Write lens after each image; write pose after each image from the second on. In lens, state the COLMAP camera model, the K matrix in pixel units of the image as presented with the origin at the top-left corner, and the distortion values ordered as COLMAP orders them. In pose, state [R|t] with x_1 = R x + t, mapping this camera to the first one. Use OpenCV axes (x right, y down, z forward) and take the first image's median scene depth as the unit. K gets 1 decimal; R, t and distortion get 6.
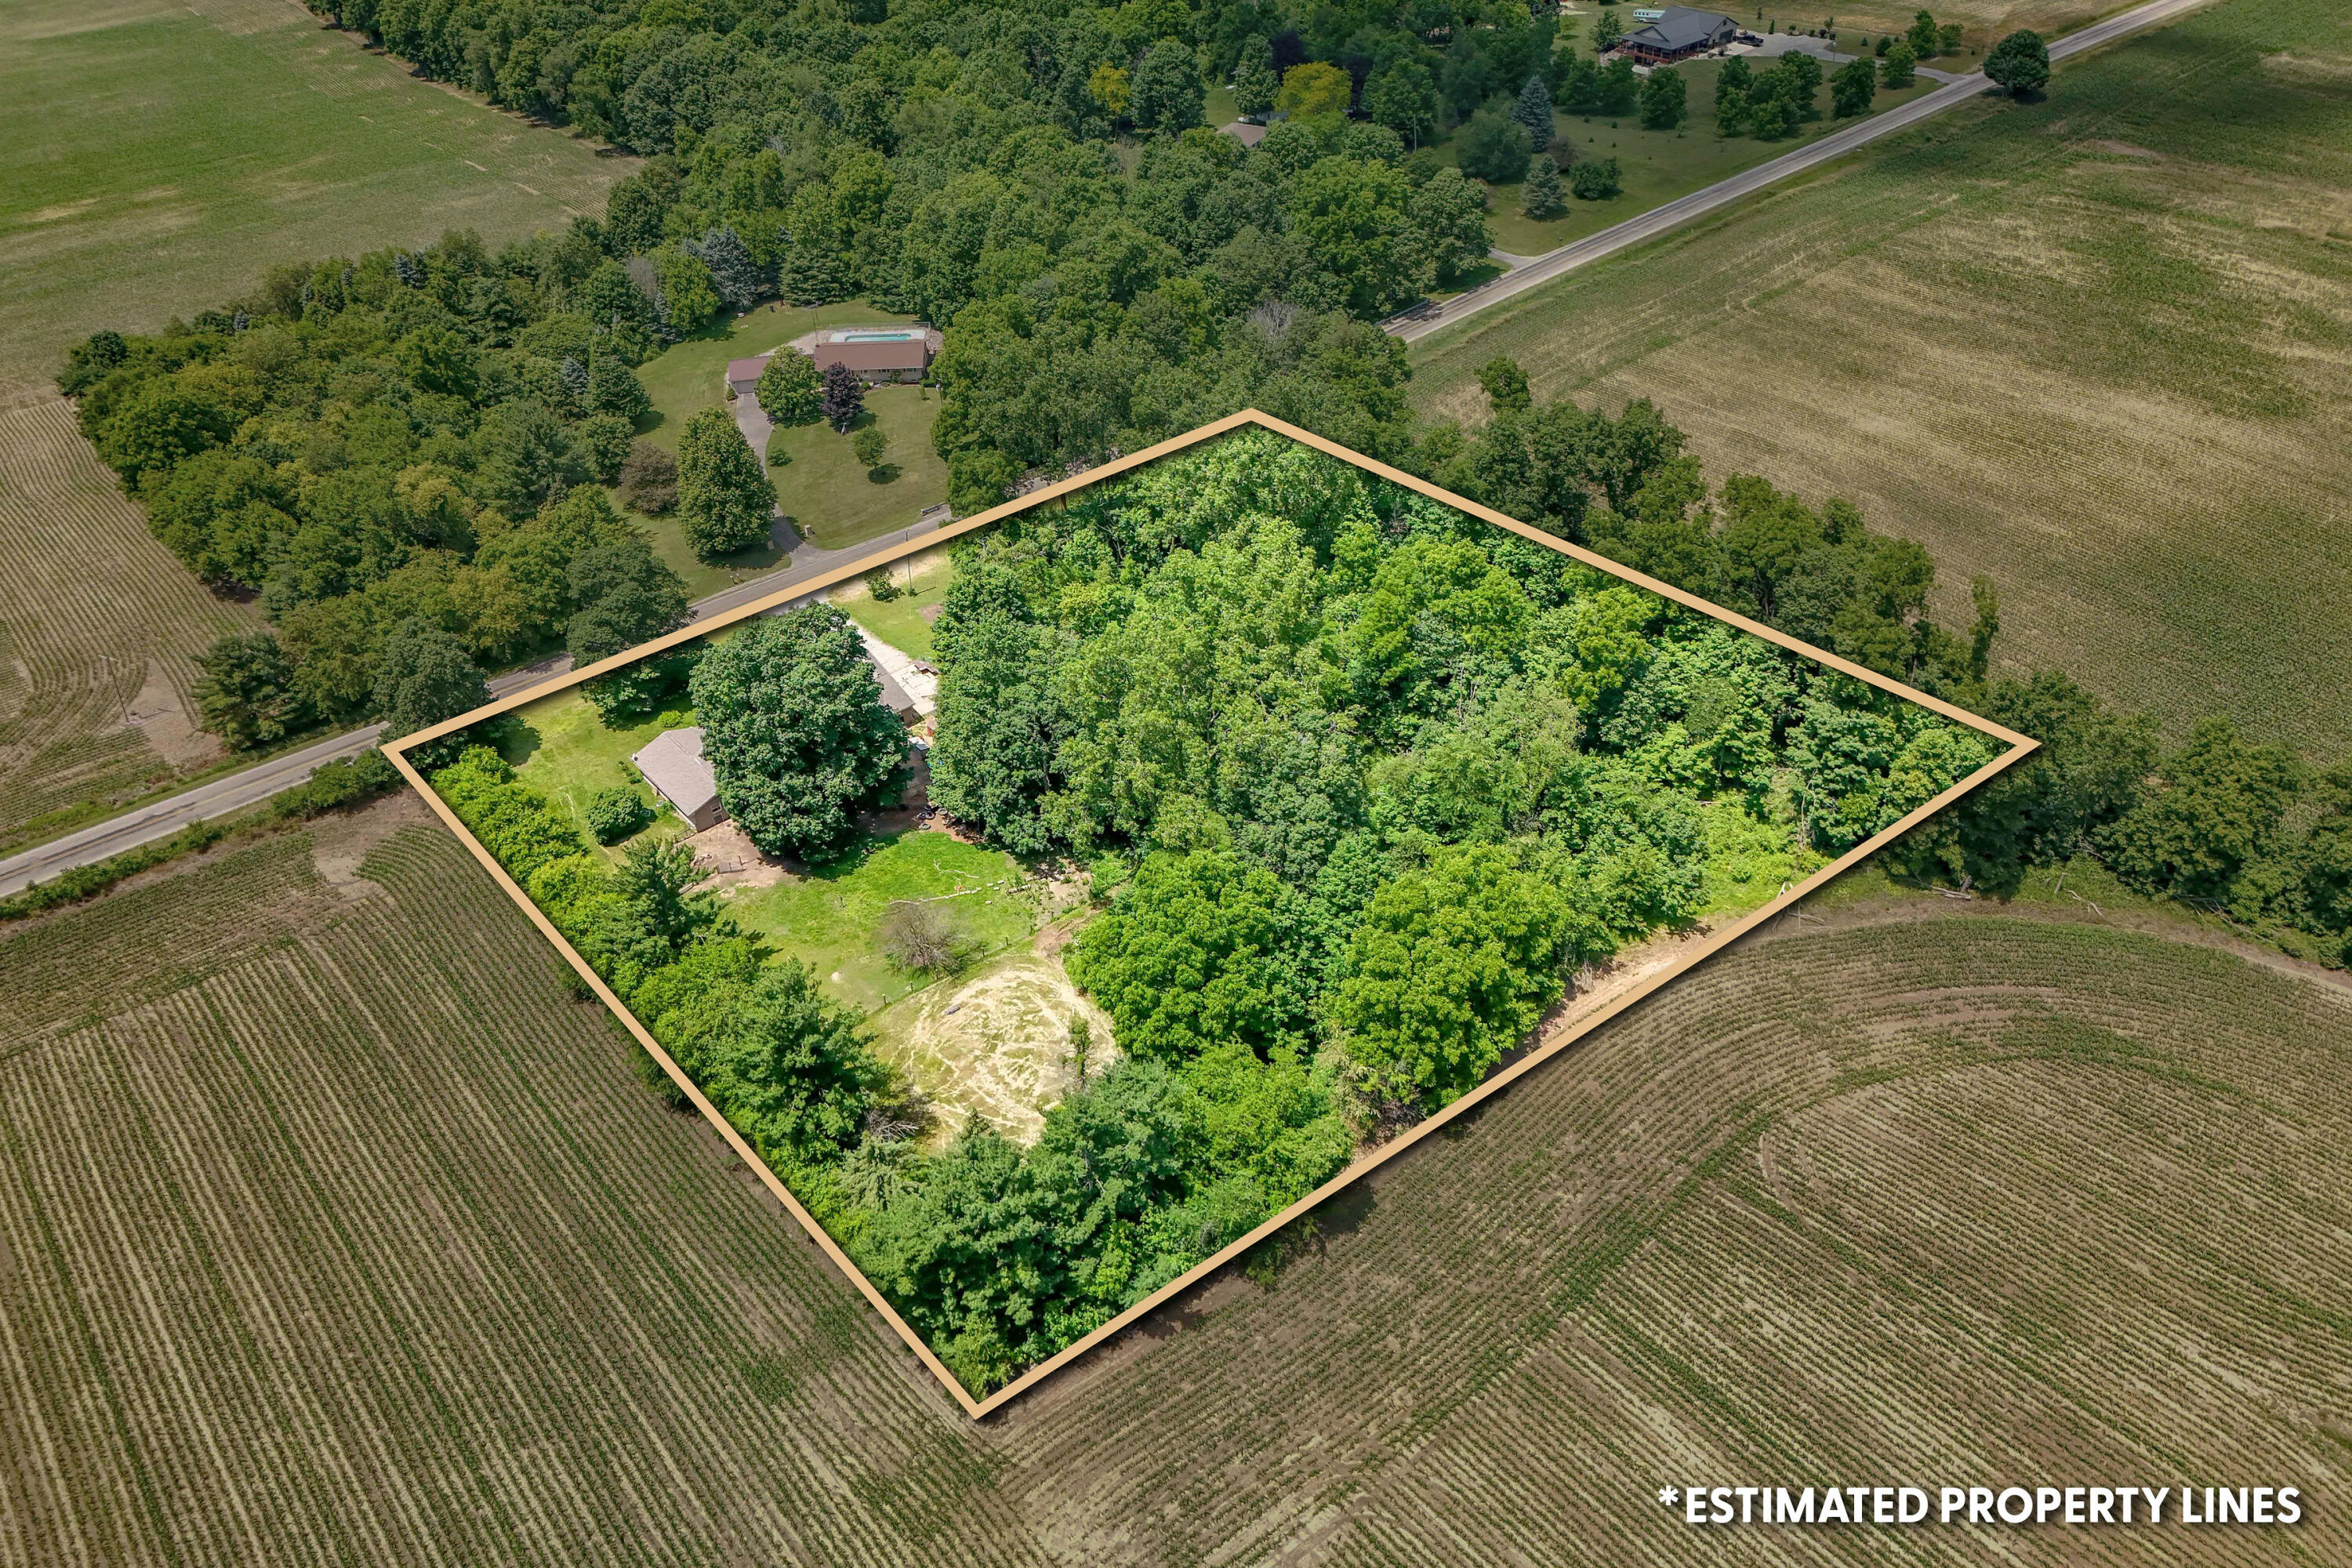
lens RADIAL K [[1761.6, 0, 1182.2], [0, 1761.6, 720.3], [0, 0, 1]] dist [0.069359, -0.053300]
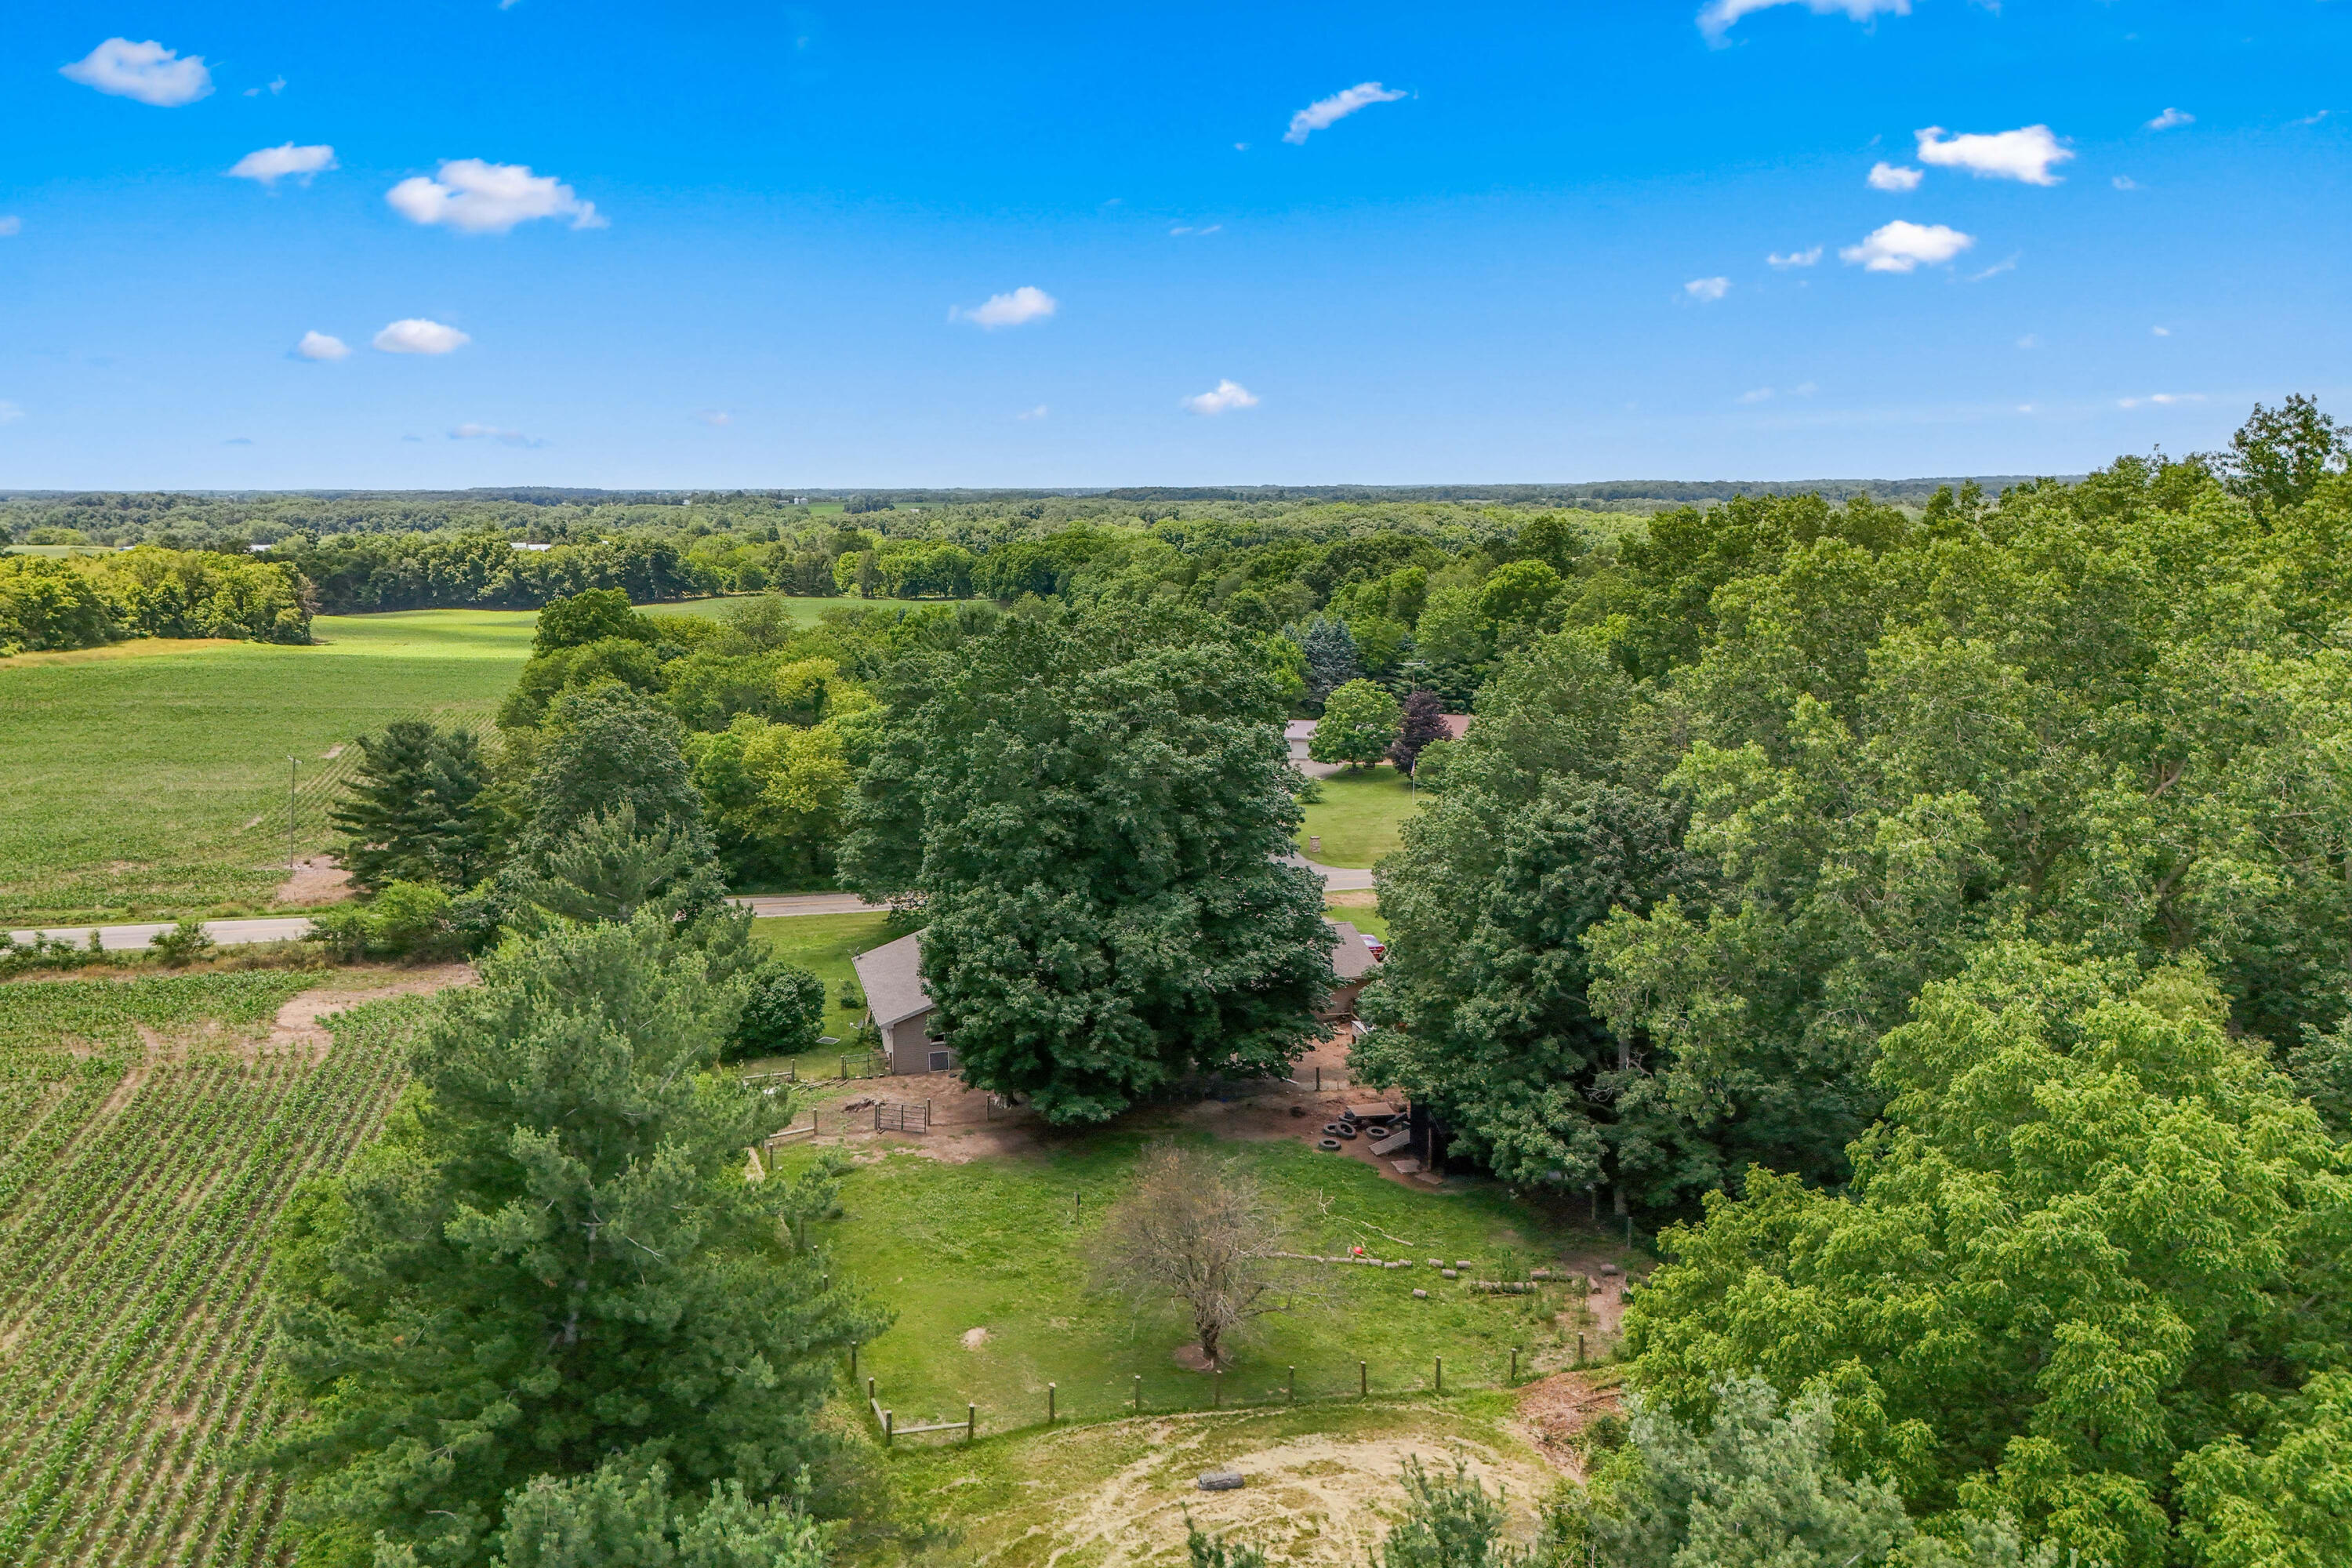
lens RADIAL K [[1752.5, 0, 1183.6], [0, 1752.5, 718.3], [0, 0, 1]] dist [0.073434, -0.063014]
pose [[0.915565, 0.087934, -0.392438, -0.014362], [-0.258632, 0.875998, -0.407108, 0.124390], [0.307976, 0.474231, 0.824776, 0.464459]]
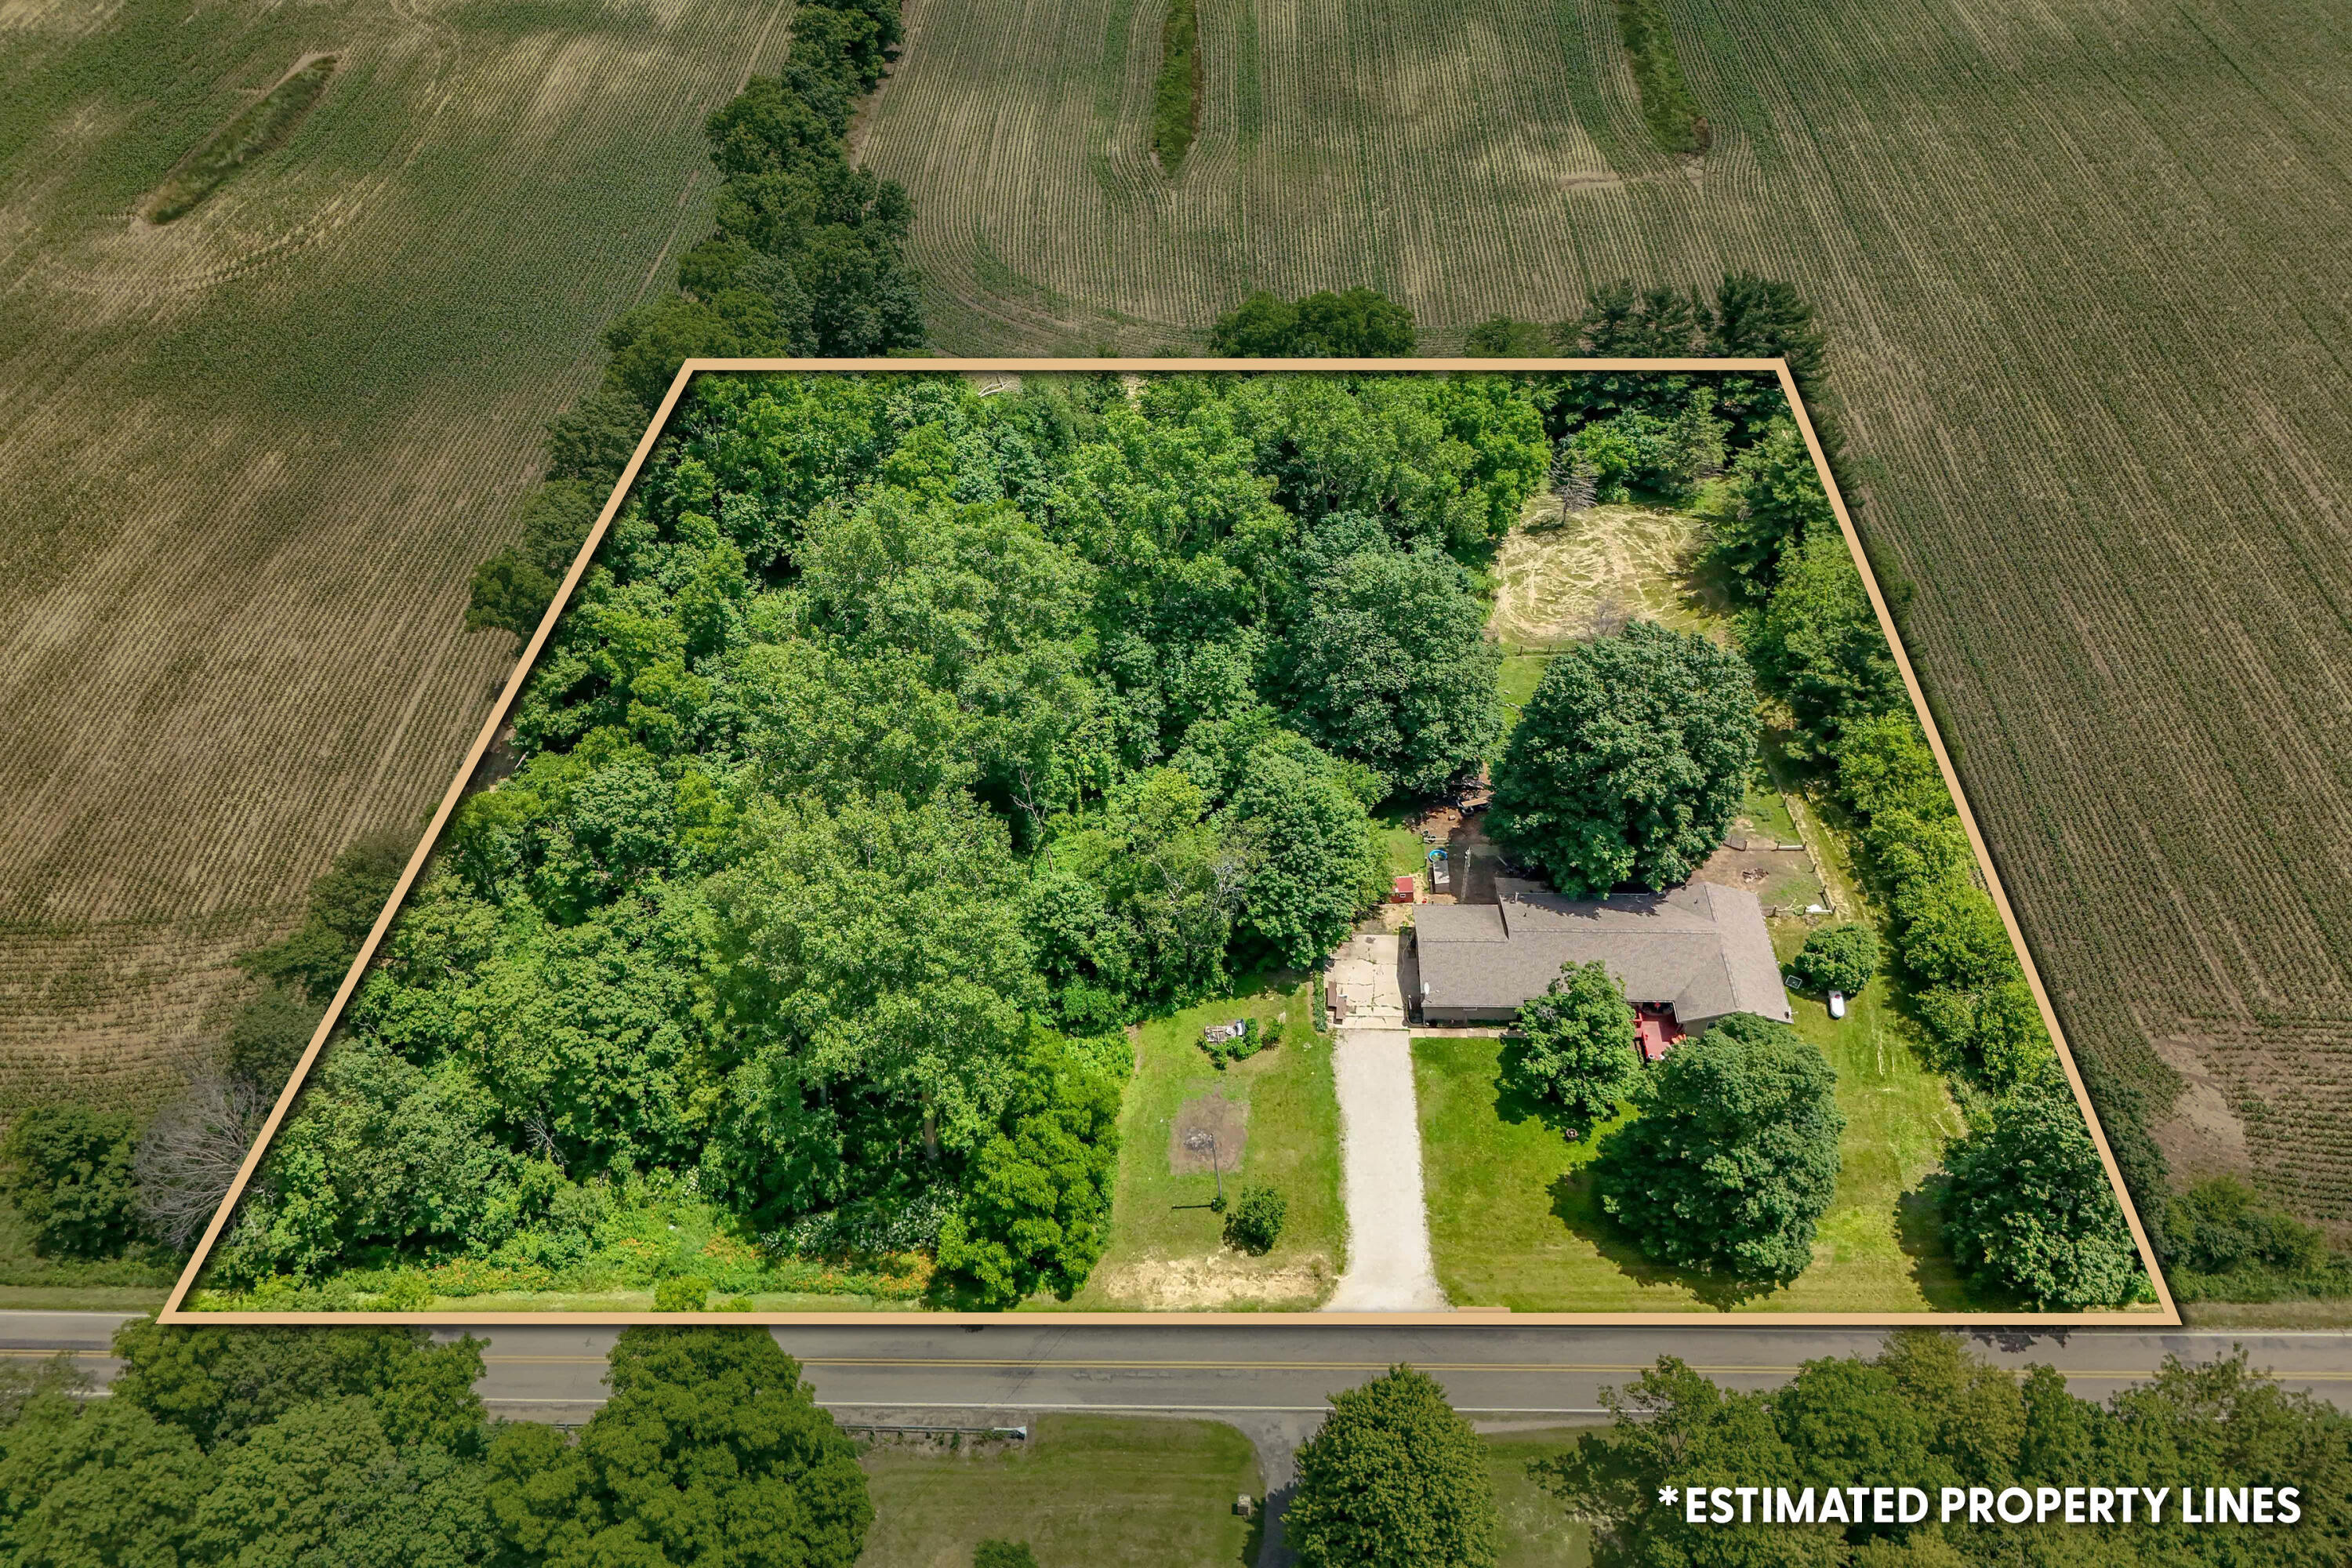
lens RADIAL K [[1752.5, 0, 1183.6], [0, 1752.5, 718.3], [0, 0, 1]] dist [0.073434, -0.063014]
pose [[-0.745823, -0.406389, 0.527822, -0.380100], [0.430007, 0.311448, 0.847404, -0.609912], [-0.508764, 0.858981, -0.057535, 0.885035]]
